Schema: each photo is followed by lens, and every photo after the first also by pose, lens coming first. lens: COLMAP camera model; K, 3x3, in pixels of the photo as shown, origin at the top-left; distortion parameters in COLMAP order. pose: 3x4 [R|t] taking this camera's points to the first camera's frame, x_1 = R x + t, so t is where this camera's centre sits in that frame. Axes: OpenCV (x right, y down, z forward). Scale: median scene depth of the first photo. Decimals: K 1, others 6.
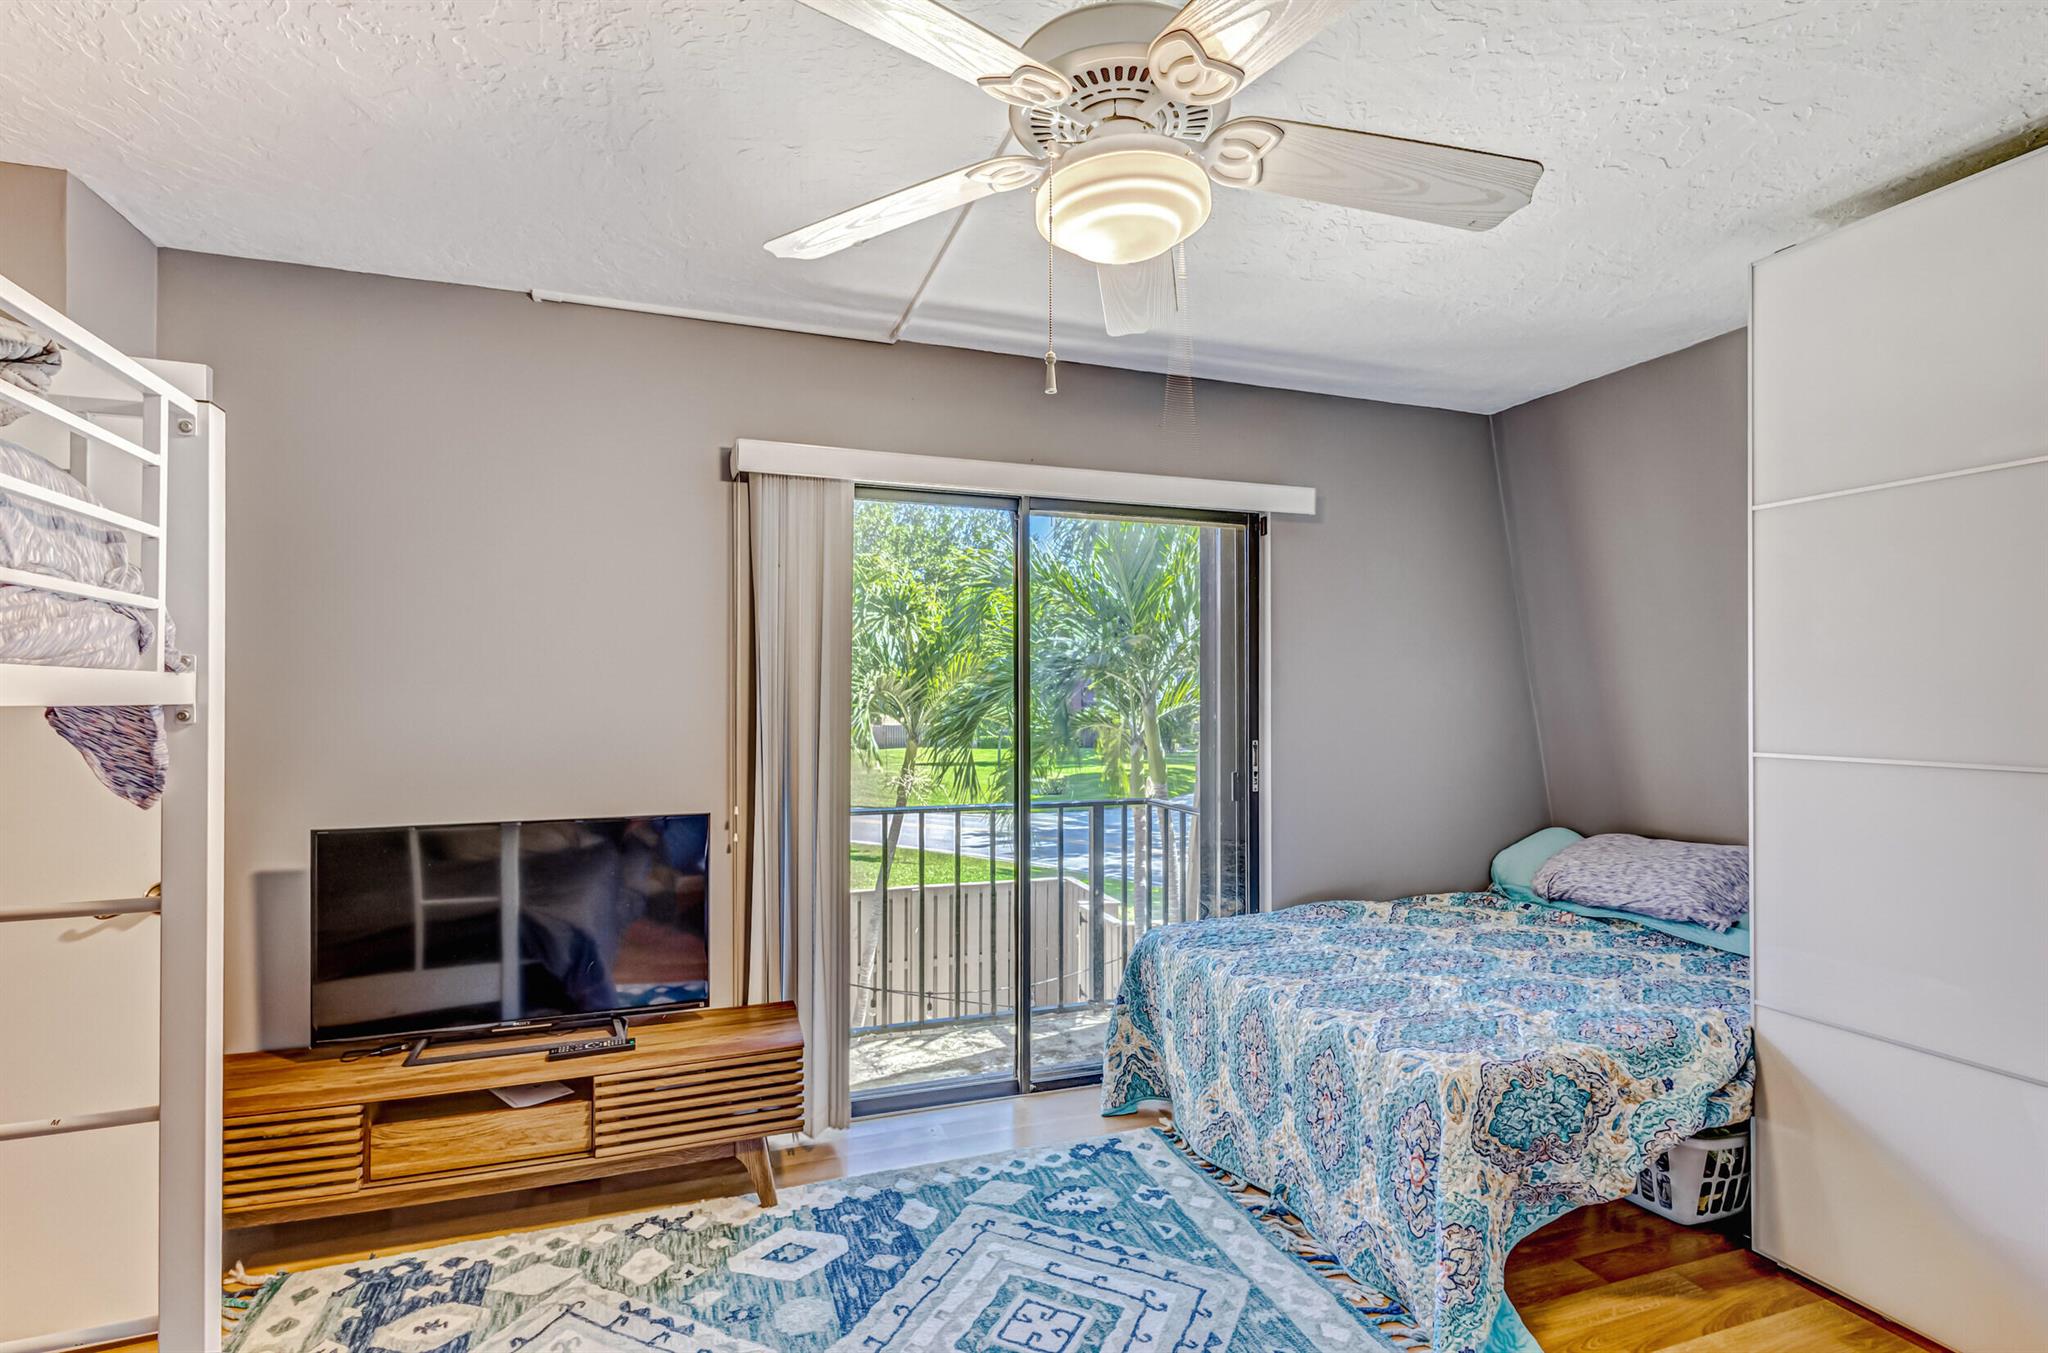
lens RADIAL K [[1022.8, 0, 1023.0], [0, 1022.8, 684.5], [0, 0, 1]] dist [0.000045, -0.000179]
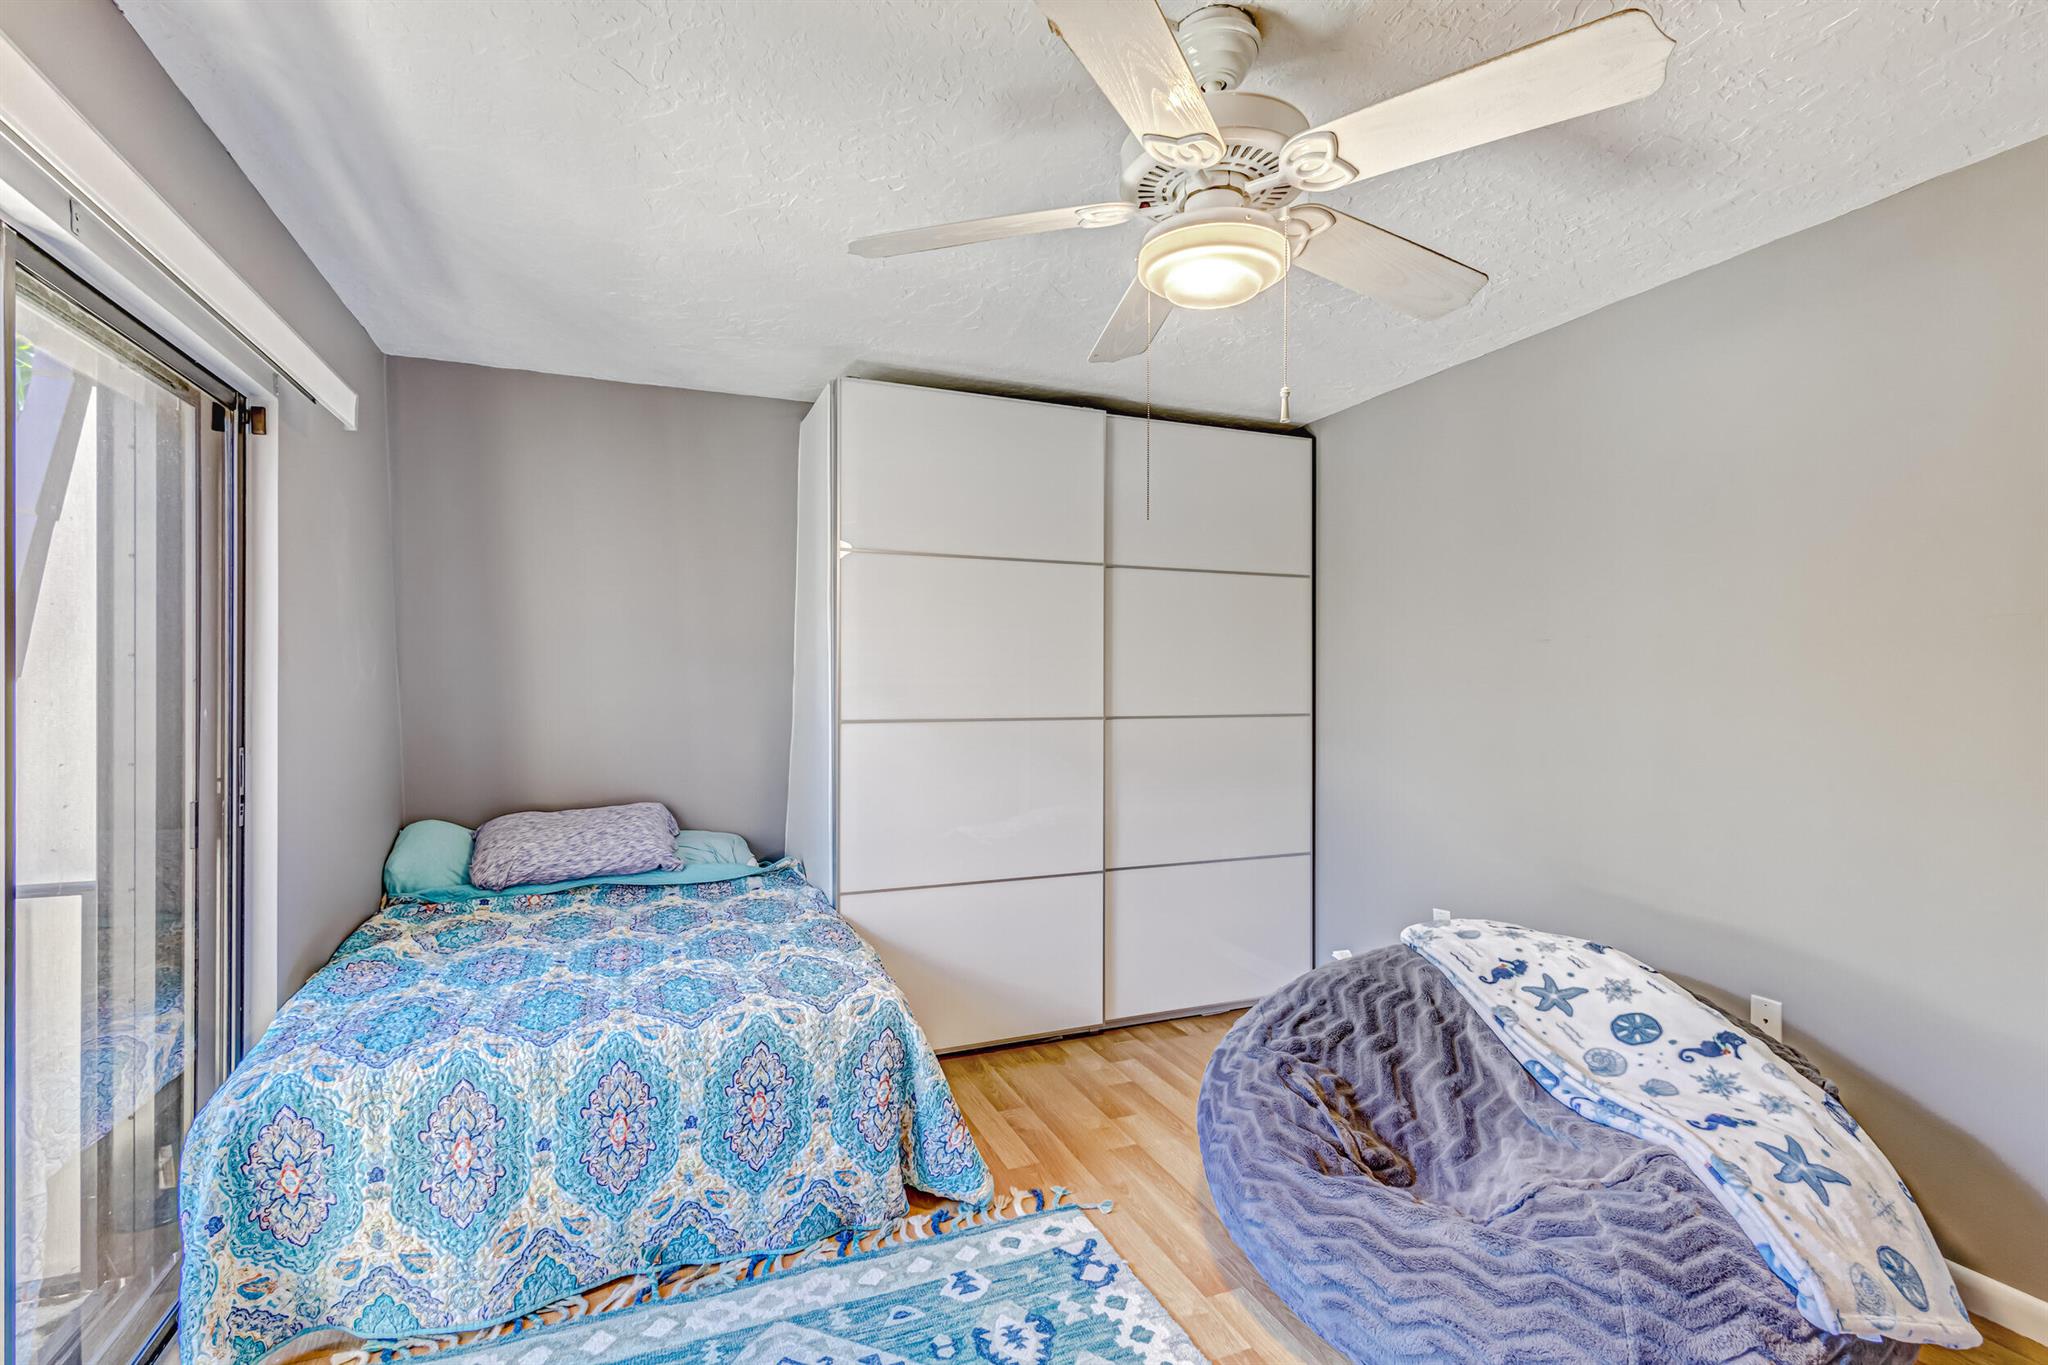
lens RADIAL K [[960.4, 0, 1014.5], [0, 960.4, 679.9], [0, 0, 1]] dist [0.006957, -0.001408]
pose [[-0.054314, -0.003862, 0.998516, -0.569703], [-0.006203, 0.999975, 0.003530, 0.004643], [-0.998505, -0.006002, -0.054336, 0.737041]]
